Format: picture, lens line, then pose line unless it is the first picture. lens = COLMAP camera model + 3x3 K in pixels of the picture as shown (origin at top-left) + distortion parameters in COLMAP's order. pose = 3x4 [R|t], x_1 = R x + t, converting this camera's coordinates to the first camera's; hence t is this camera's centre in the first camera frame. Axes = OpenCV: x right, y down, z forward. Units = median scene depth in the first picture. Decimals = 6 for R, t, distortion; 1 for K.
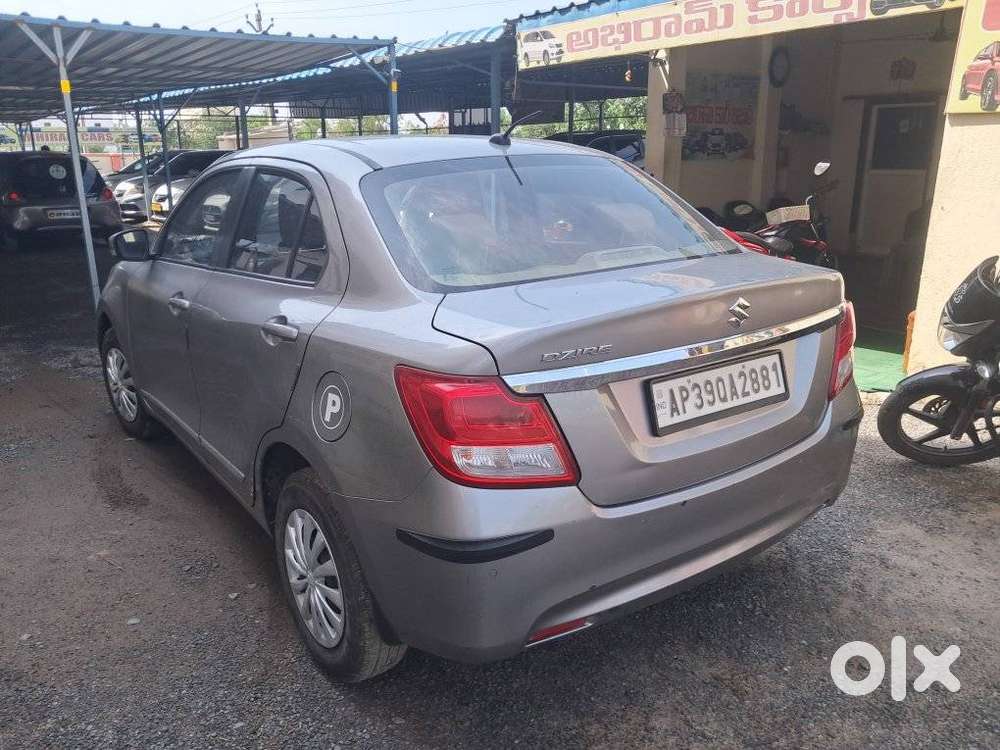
lens RADIAL K [[792.8, 0, 480.0], [0, 792.8, 367.4], [0, 0, 1]] dist [0.010734, -0.006766]
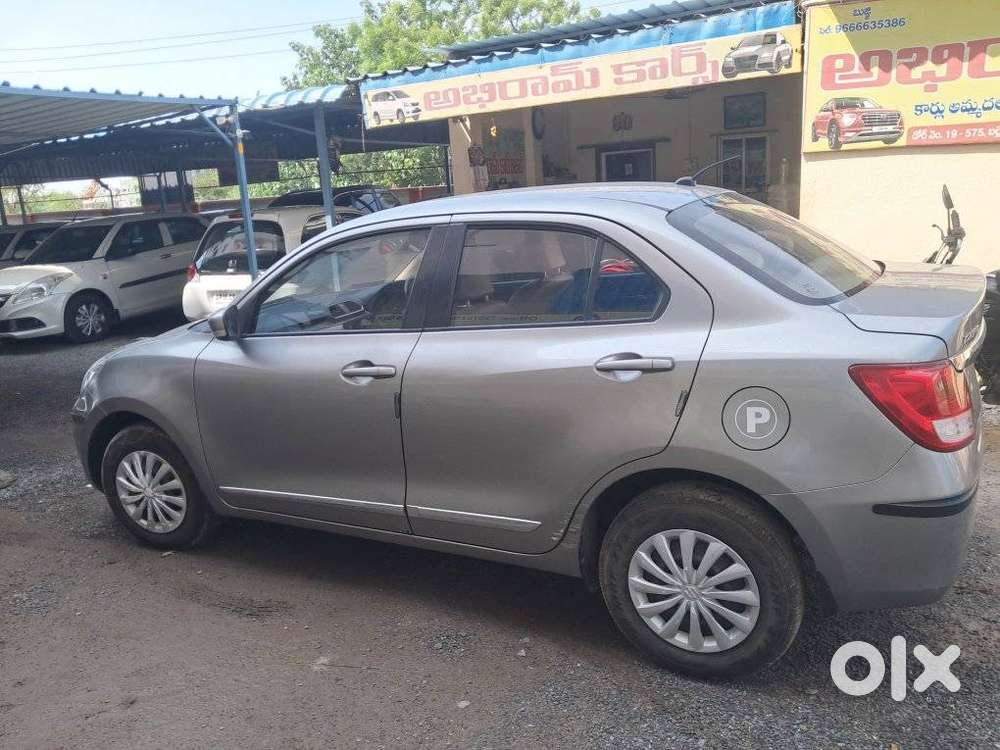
lens RADIAL K [[792.8, 0, 481.3], [0, 792.8, 370.2], [0, 0, 1]] dist [0.010734, -0.006766]
pose [[0.901997, -0.143653, 0.407143, -0.524669], [0.169207, 0.985204, -0.027255, -0.027876], [-0.397203, 0.093475, 0.912958, 0.071297]]
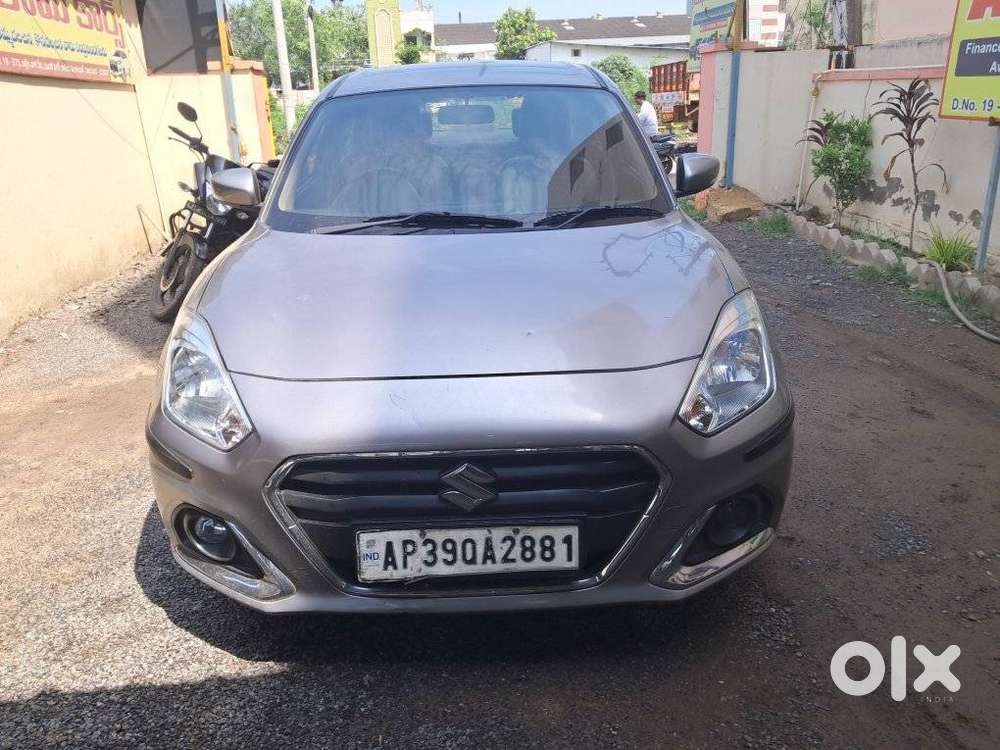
lens RADIAL K [[792.8, 0, 500.0], [0, 792.8, 364.9], [0, 0, 1]] dist [0.010734, -0.006766]
pose [[-0.825309, -0.148231, 0.544878, -0.720626], [0.192295, 0.833482, 0.518007, -0.439806], [-0.530931, 0.532293, -0.659376, 1.691315]]
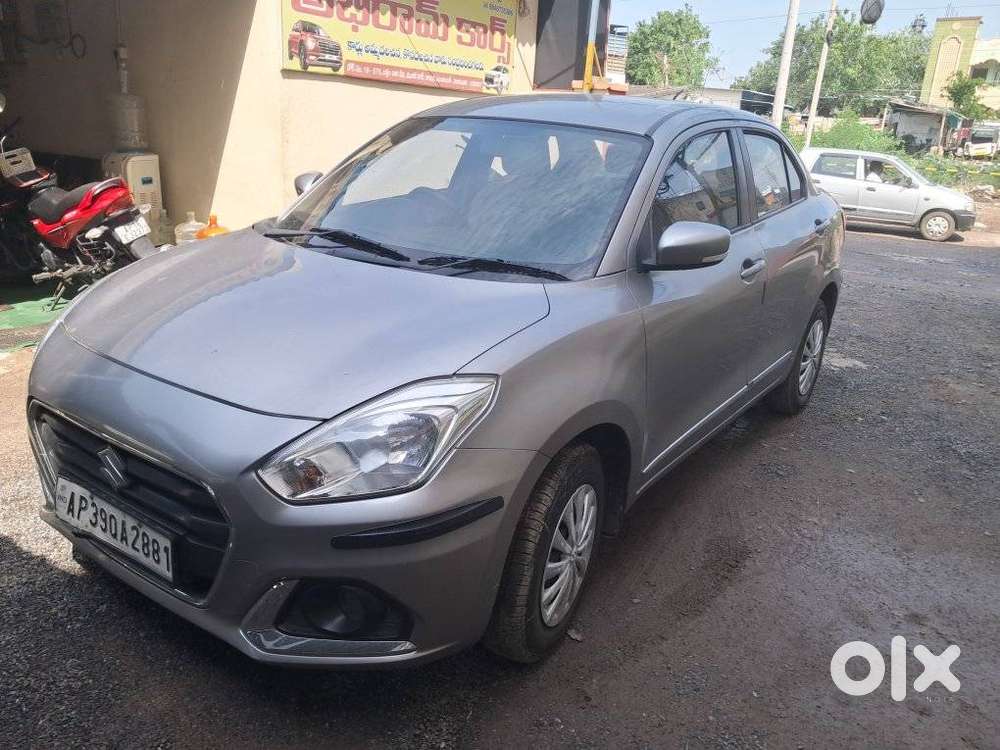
lens RADIAL K [[792.8, 0, 499.4], [0, 792.8, 367.8], [0, 0, 1]] dist [0.010734, -0.006766]
pose [[-0.329929, -0.302954, 0.894072, -0.992215], [0.206305, 0.901071, 0.381456, -0.343239], [-0.921187, 0.310305, -0.234788, 1.291896]]
